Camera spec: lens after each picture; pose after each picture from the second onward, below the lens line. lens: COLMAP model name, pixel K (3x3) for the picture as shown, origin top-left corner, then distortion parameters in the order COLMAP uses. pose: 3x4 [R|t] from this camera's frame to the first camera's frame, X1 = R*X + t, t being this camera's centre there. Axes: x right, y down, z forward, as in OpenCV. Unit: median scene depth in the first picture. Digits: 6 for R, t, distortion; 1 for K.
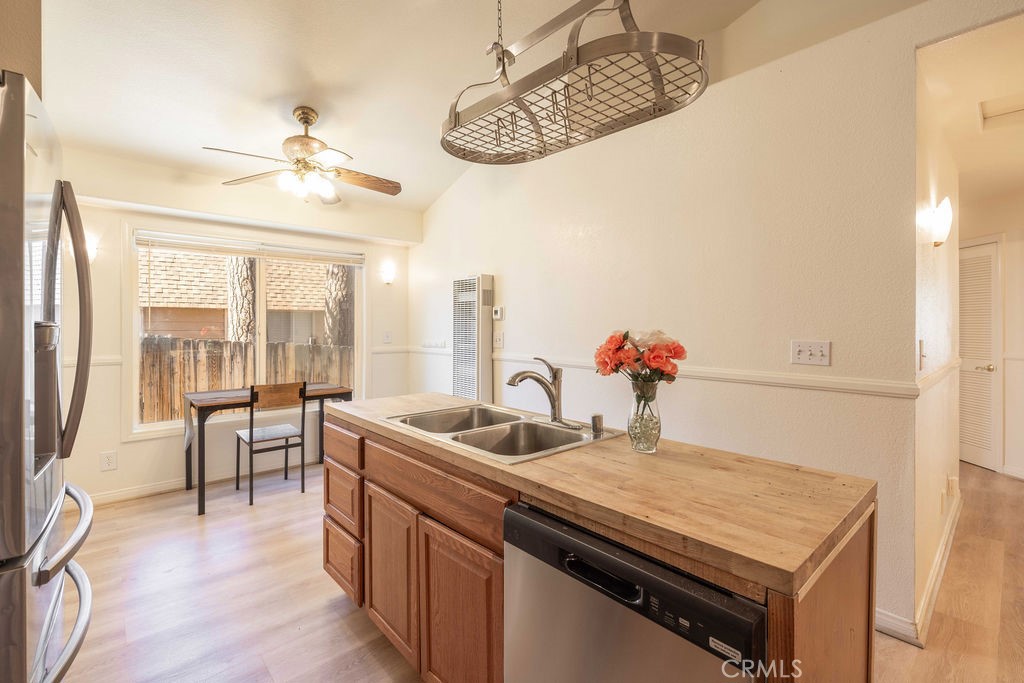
lens RADIAL K [[459.1, 0, 510.9], [0, 459.1, 326.2], [0, 0, 1]] dist [-0.001366, -0.000123]
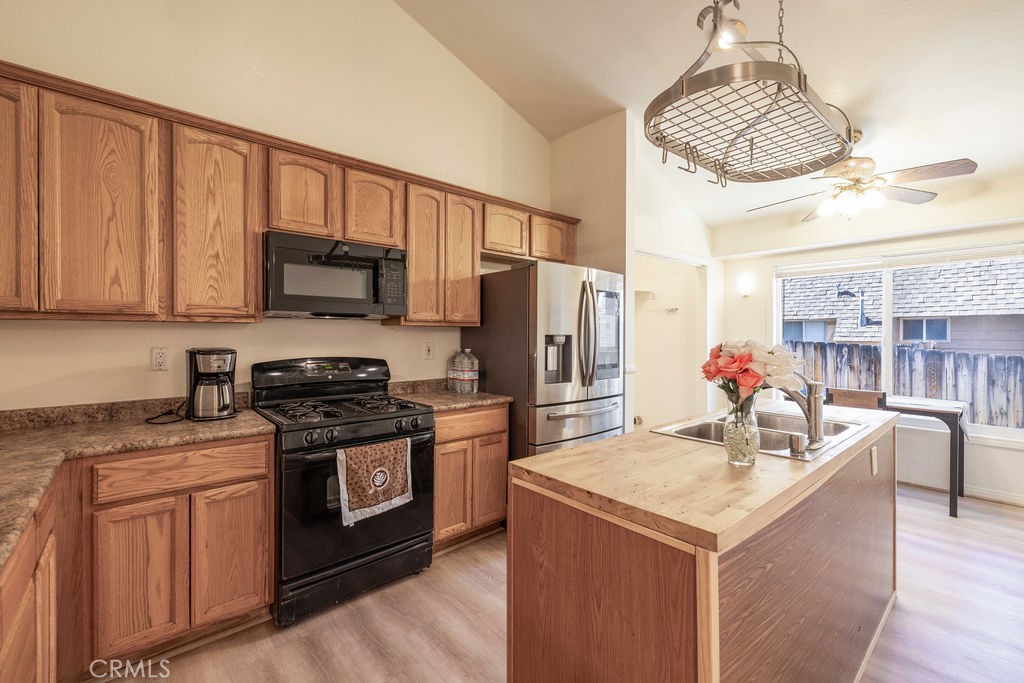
lens RADIAL K [[436.1, 0, 514.5], [0, 436.1, 335.8], [0, 0, 1]] dist [-0.001155, -0.000344]
pose [[-0.013942, 0.006619, -0.999881, 0.504485], [-0.004253, 0.999969, 0.006679, -0.003610], [0.999894, 0.004345, -0.013914, 0.212628]]
